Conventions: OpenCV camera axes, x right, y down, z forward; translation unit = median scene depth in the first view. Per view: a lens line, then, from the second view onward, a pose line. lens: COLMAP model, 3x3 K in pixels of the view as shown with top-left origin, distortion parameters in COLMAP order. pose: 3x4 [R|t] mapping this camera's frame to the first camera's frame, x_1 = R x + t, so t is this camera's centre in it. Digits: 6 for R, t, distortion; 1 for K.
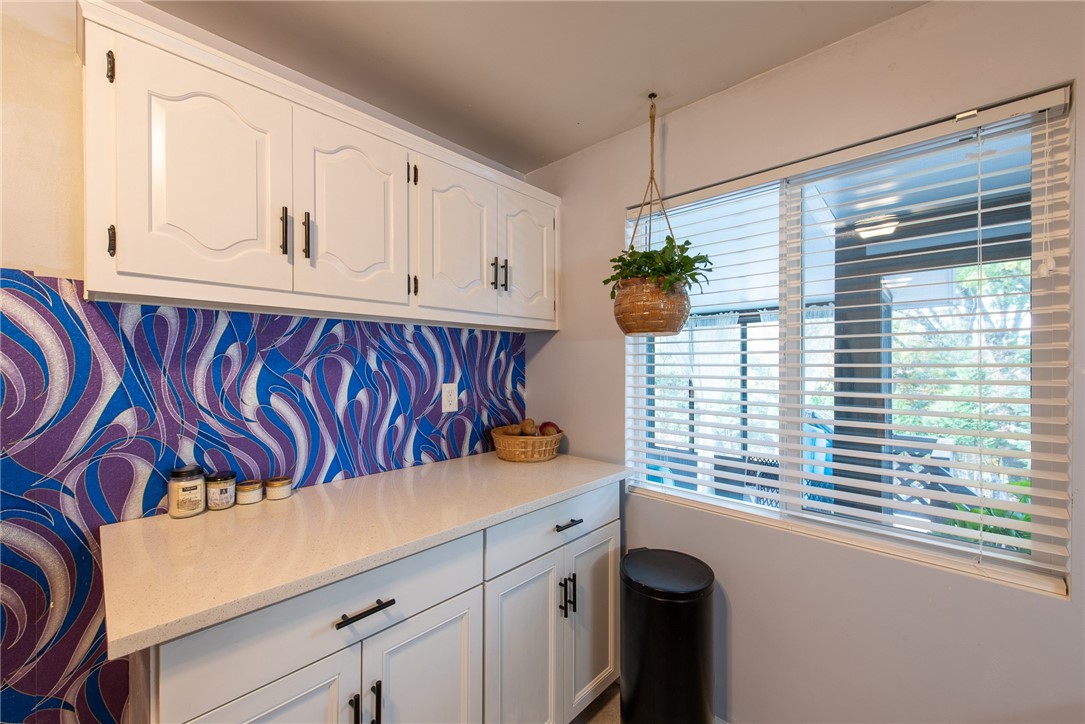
lens RADIAL K [[427.5, 0, 546.4], [0, 427.5, 365.5], [0, 0, 1]] dist [0.001653, -0.000019]
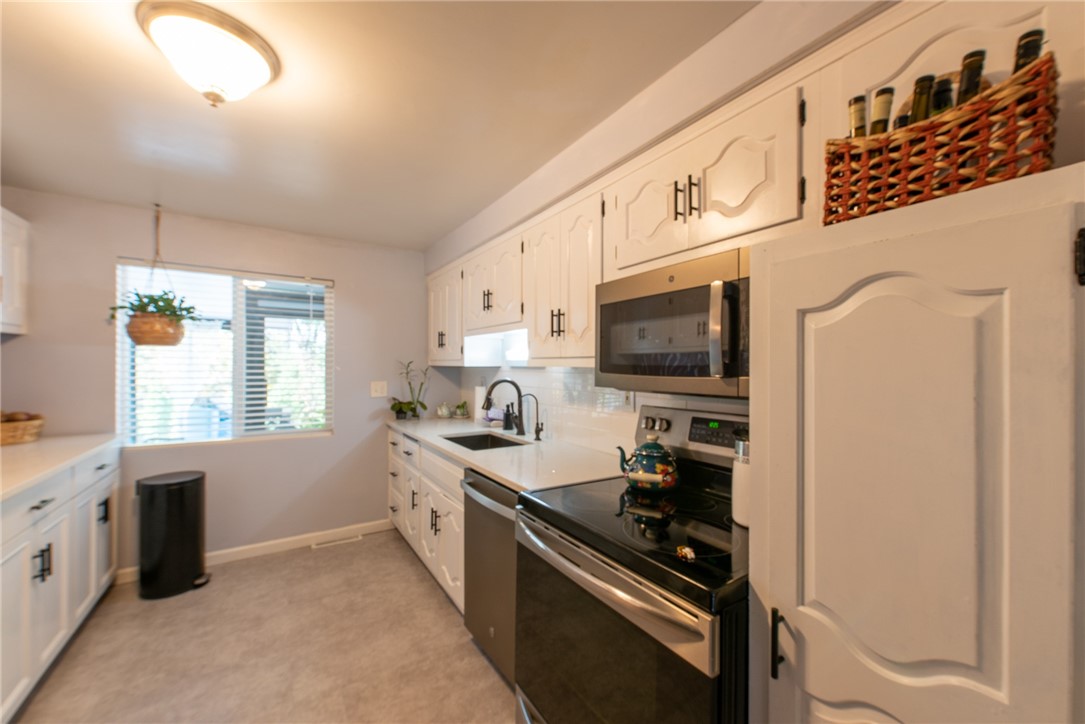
lens RADIAL K [[413.0, 0, 542.5], [0, 413.0, 365.7], [0, 0, 1]] dist [-0.001751, -0.000224]
pose [[0.236581, 0.000060, 0.971612, -0.896003], [-0.000082, 1.000000, -0.000042, 0.003980], [-0.971612, -0.000069, 0.236581, -0.794059]]
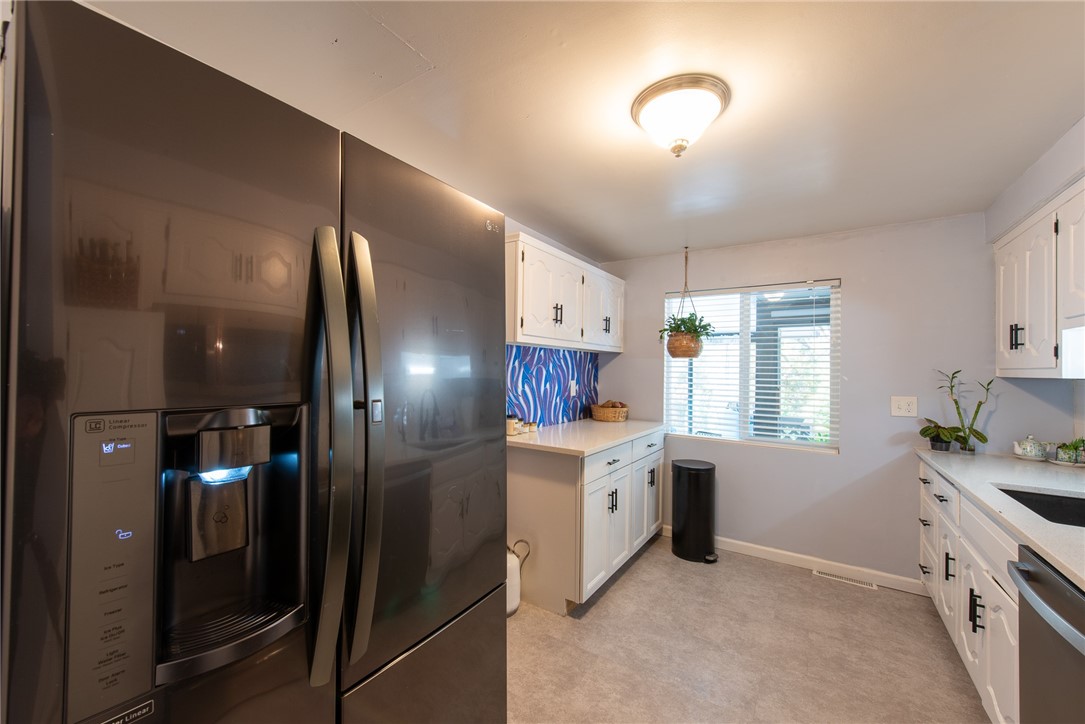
lens RADIAL K [[422.0, 0, 545.4], [0, 422.0, 365.3], [0, 0, 1]] dist [0.011669, -0.004142]
pose [[0.984227, 0.016047, 0.176179, -0.752100], [-0.013464, 0.999784, -0.015846, 0.006702], [-0.176396, 0.013223, 0.984231, -0.887968]]
